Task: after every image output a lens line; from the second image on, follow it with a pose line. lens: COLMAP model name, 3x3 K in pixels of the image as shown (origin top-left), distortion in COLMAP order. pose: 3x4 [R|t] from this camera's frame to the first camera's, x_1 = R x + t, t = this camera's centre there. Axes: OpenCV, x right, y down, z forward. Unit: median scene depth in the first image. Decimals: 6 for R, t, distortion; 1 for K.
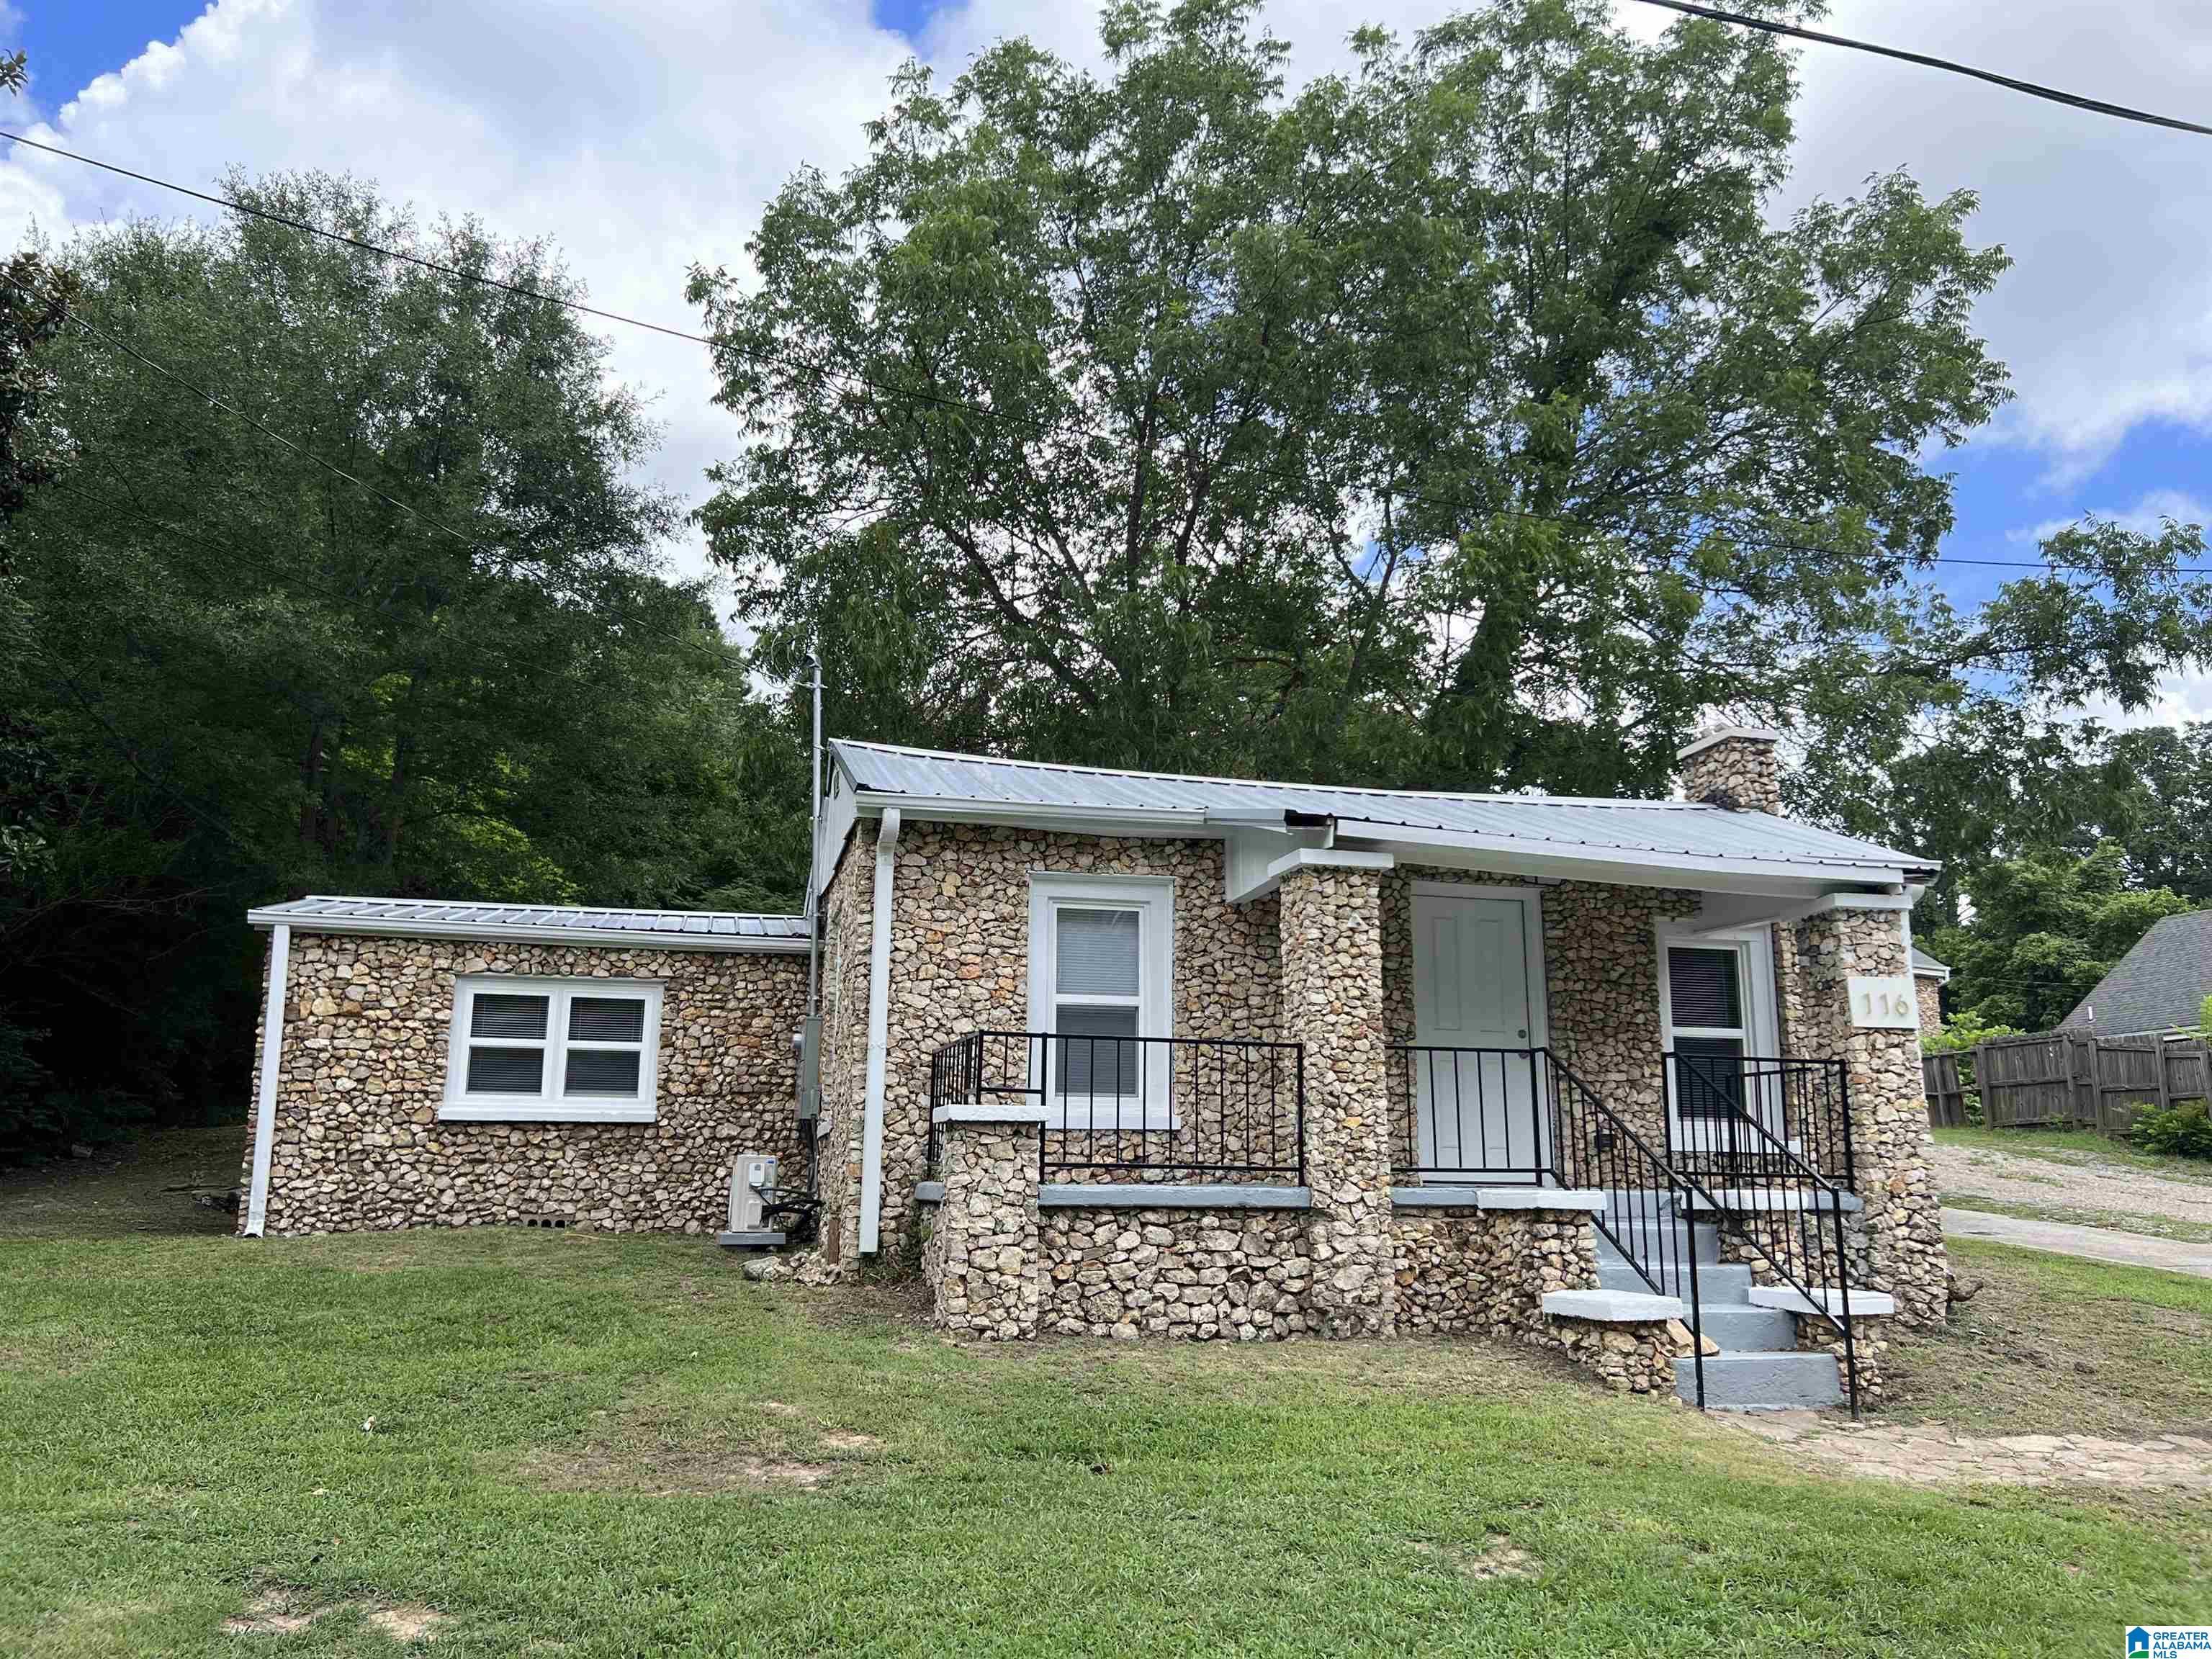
lens RADIAL K [[1711.9, 0, 1090.8], [0, 1711.9, 817.7], [0, 0, 1]] dist [0.062840, -0.037209]
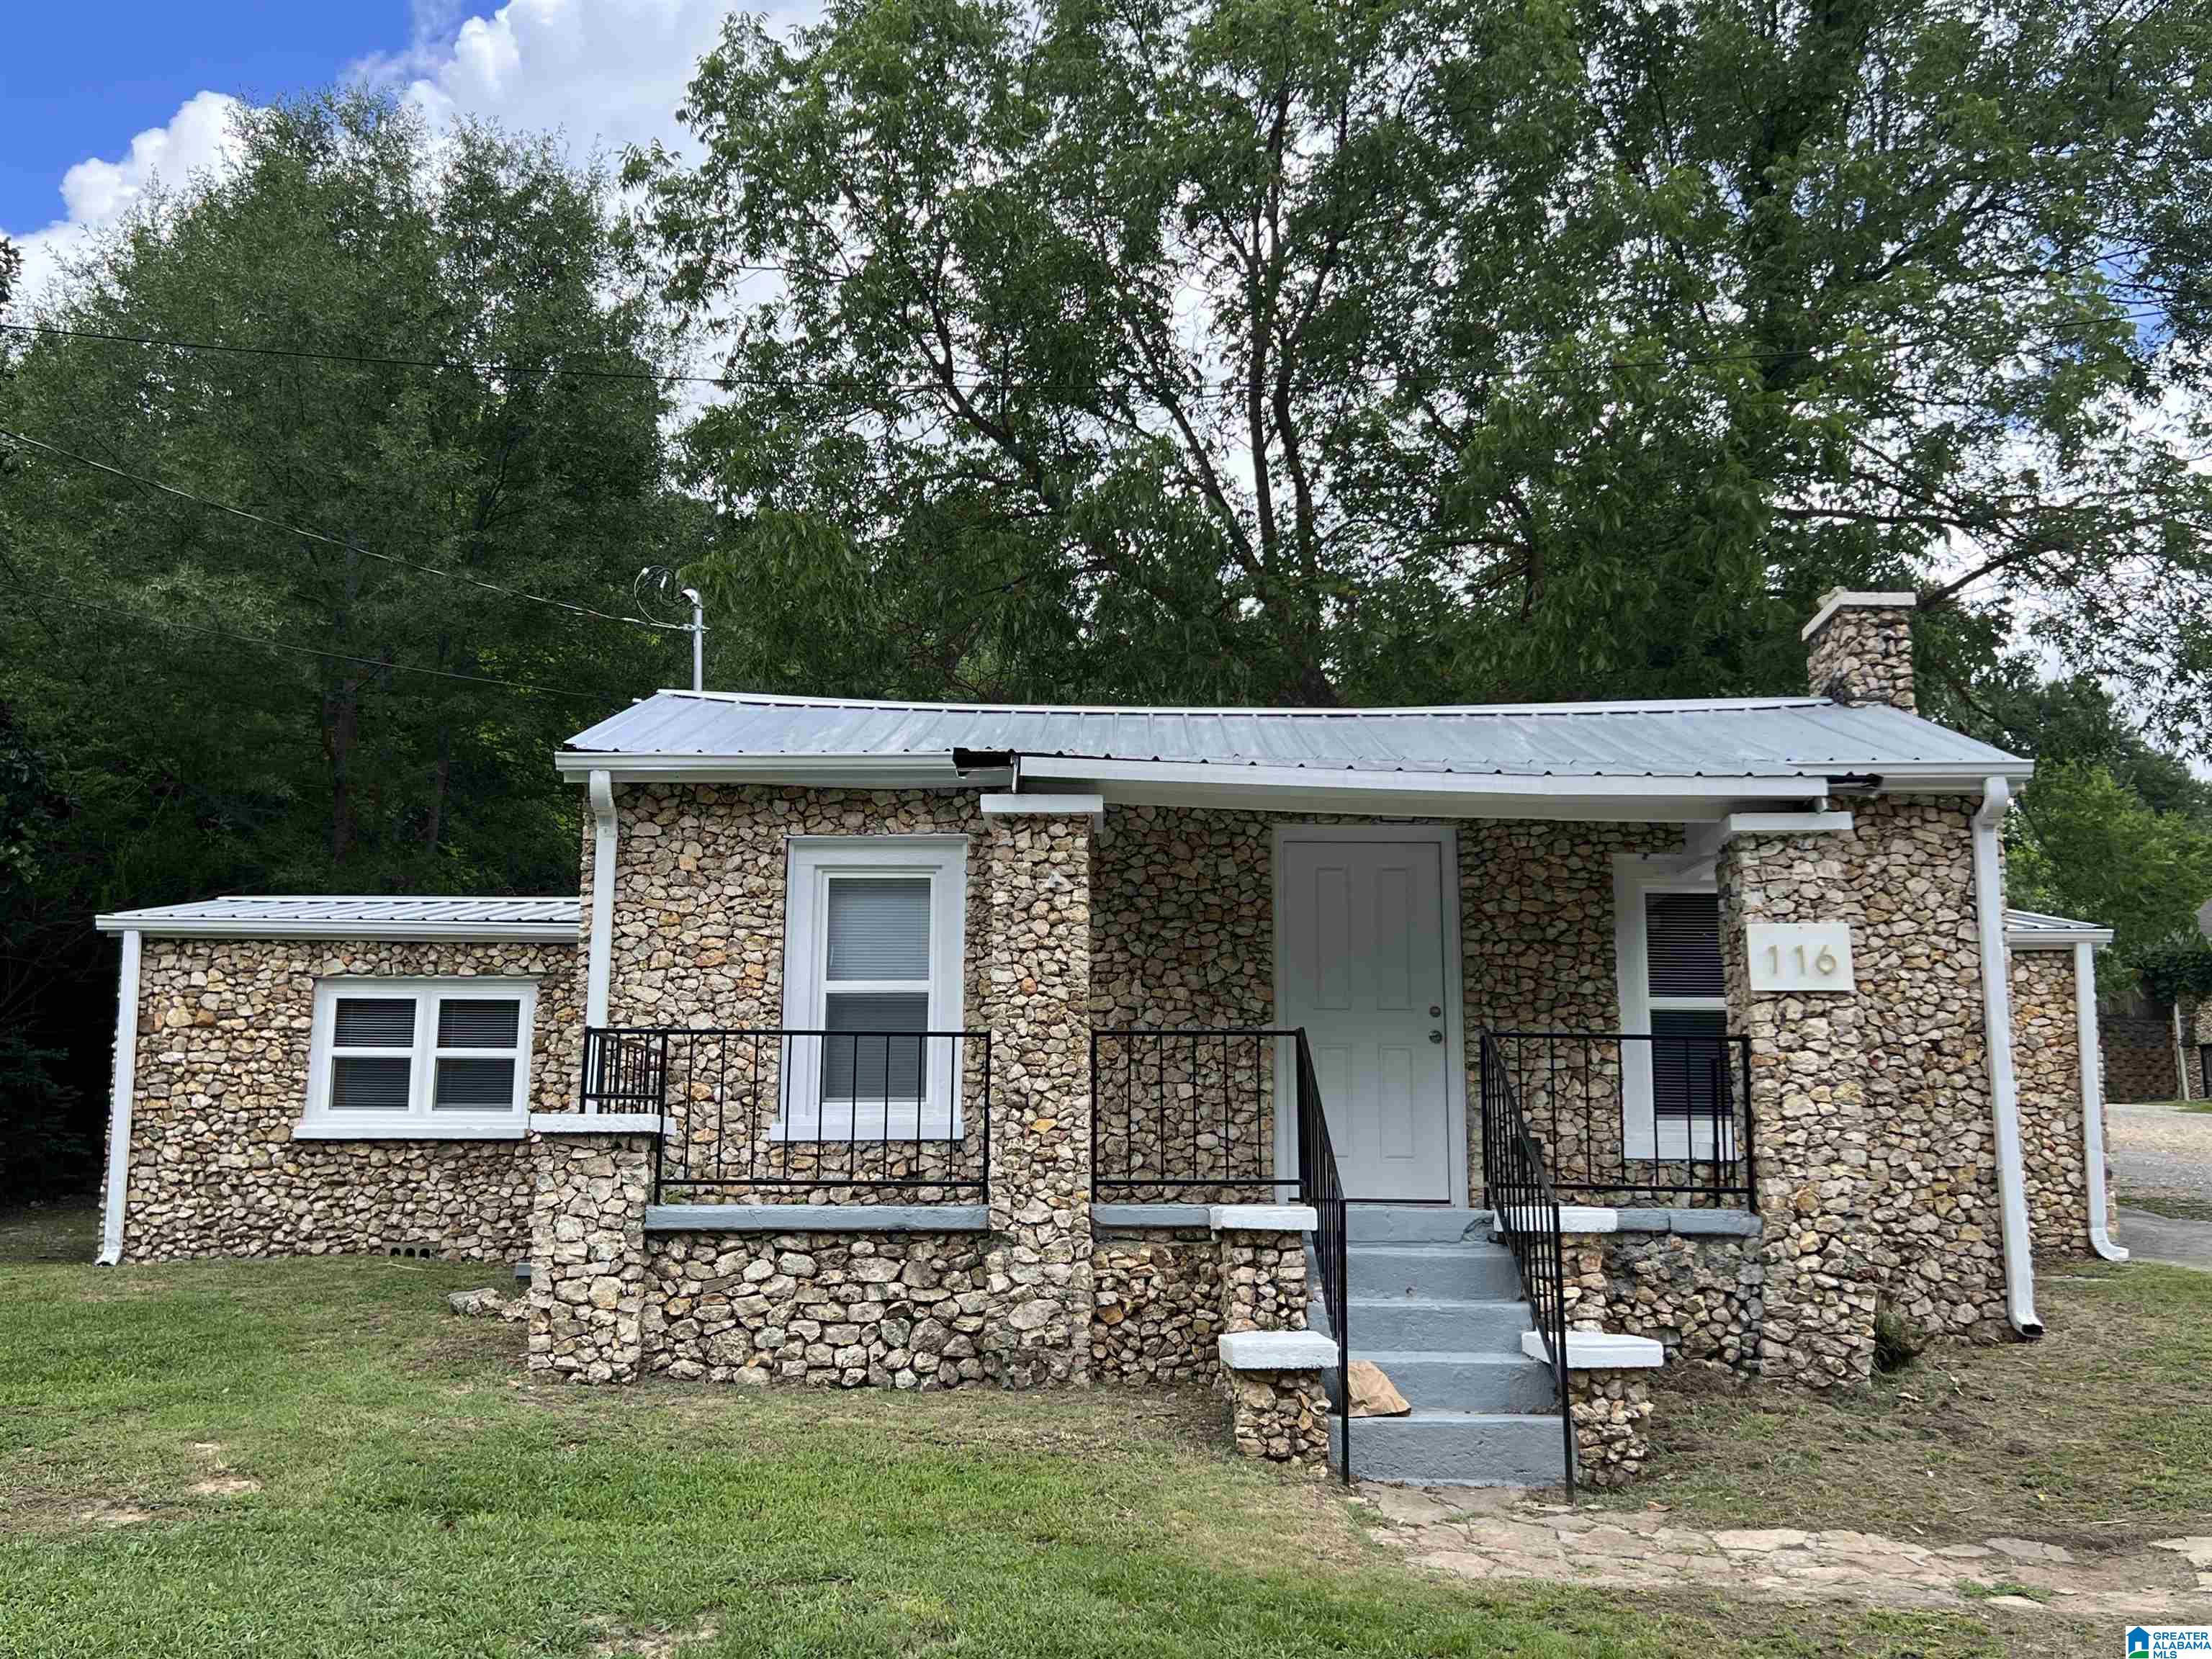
lens RADIAL K [[2107.1, 0, 1108.1], [0, 2107.1, 837.1], [0, 0, 1]] dist [0.088234, 0.000000]
pose [[0.964719, -0.047533, -0.258956, 0.413944], [0.056308, 0.998060, 0.026569, 0.014076], [0.257191, -0.040213, 0.965524, 0.041707]]
